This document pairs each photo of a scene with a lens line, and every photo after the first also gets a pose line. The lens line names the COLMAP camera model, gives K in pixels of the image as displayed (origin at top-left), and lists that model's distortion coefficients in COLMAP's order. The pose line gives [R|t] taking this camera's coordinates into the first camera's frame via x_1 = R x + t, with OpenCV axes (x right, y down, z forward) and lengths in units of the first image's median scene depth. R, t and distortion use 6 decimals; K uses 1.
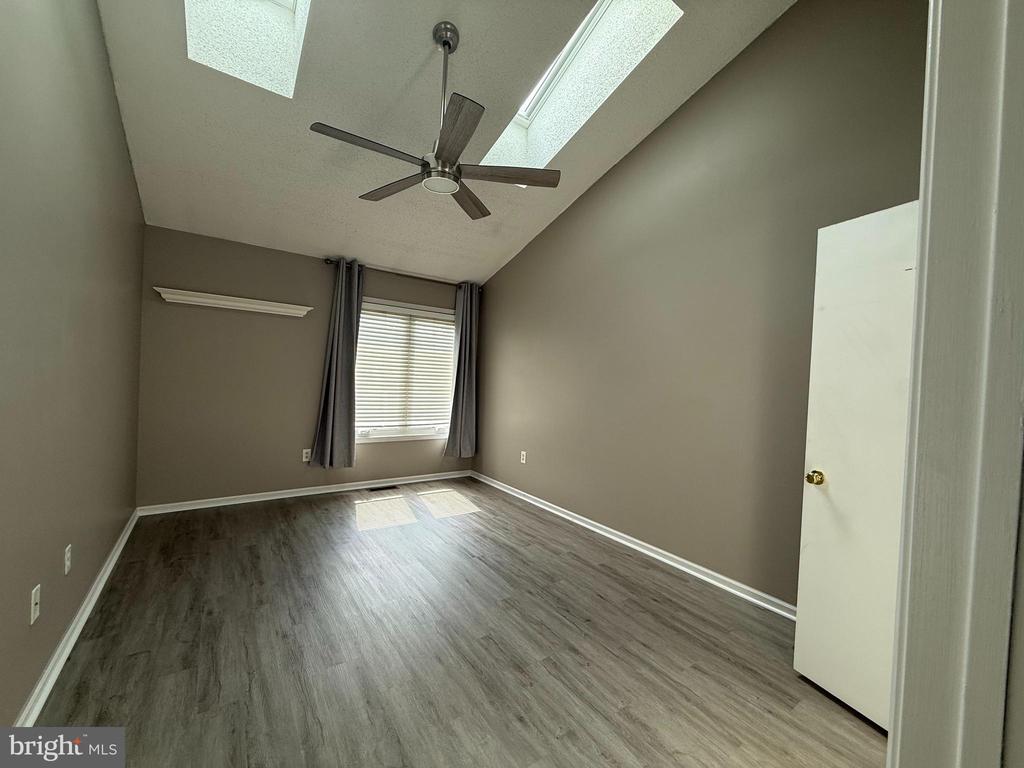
lens RADIAL K [[408.3, 0, 510.9], [0, 408.3, 379.0], [0, 0, 1]] dist [0.000208, 0.000405]
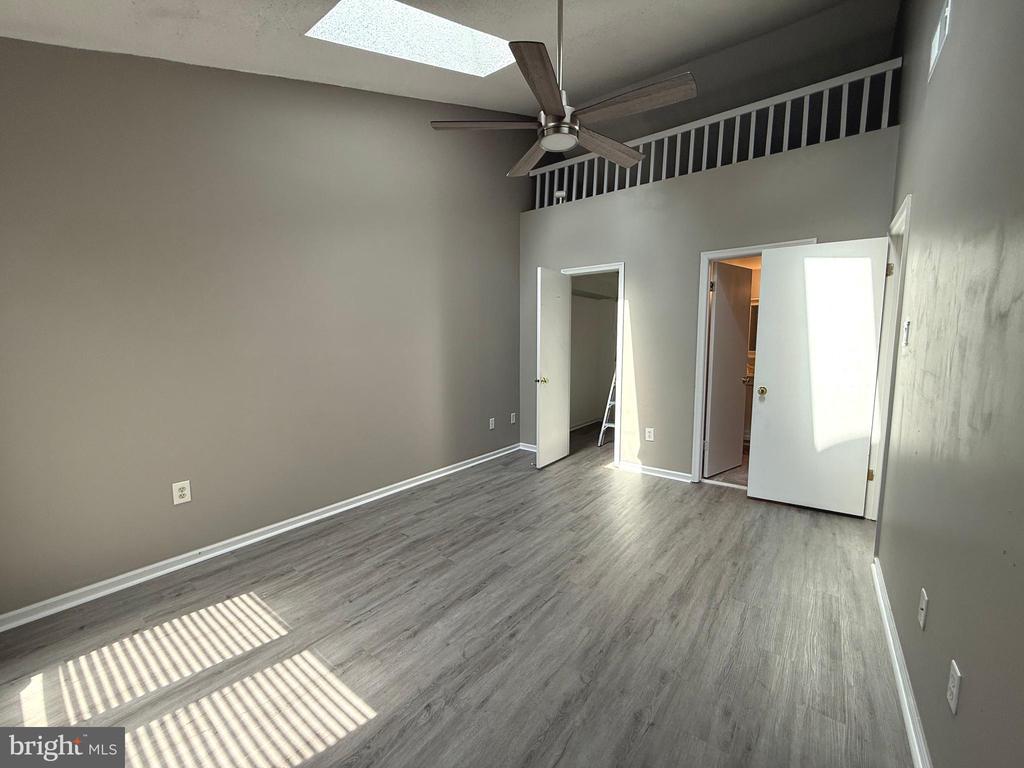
lens RADIAL K [[408.3, 0, 505.3], [0, 408.3, 383.5], [0, 0, 1]] dist [0.000208, 0.000405]
pose [[-0.283376, -0.142018, 0.948435, -0.681428], [-0.007811, 0.989283, 0.145801, -0.037947], [-0.958977, 0.033908, -0.281448, 0.867352]]
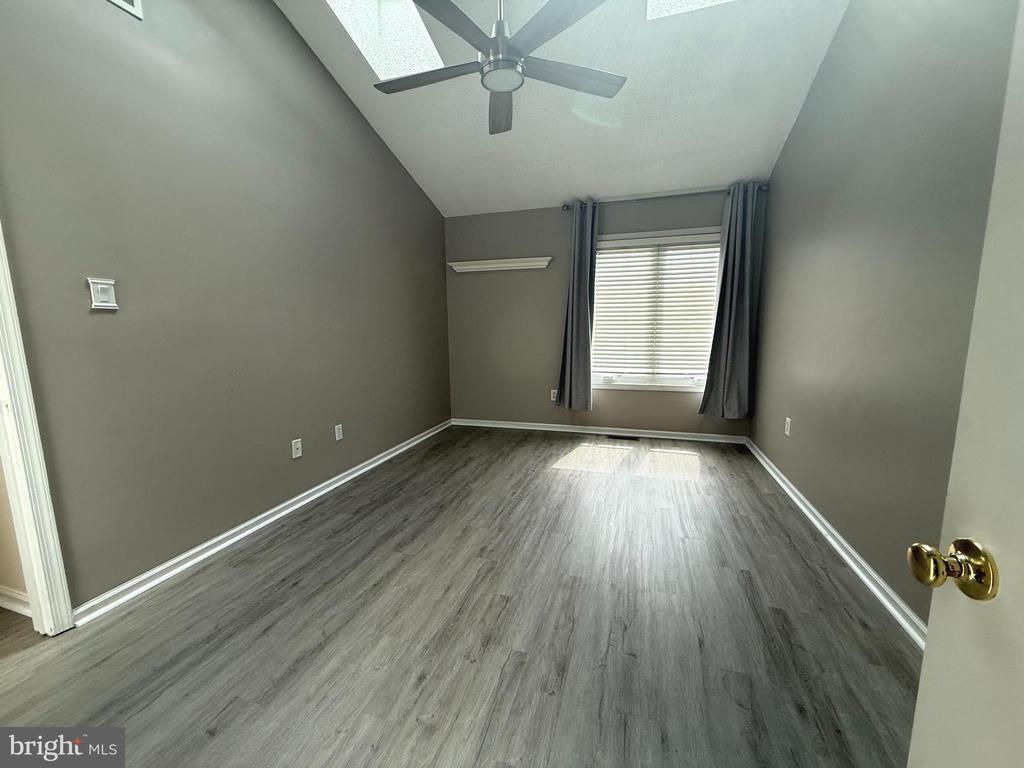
lens RADIAL K [[408.3, 0, 509.0], [0, 408.3, 380.9], [0, 0, 1]] dist [0.000208, 0.000405]
pose [[0.594763, 0.055599, -0.801976, 0.343792], [0.036512, 0.994708, 0.096038, 0.041964], [0.803071, -0.086402, 0.589585, 0.283143]]
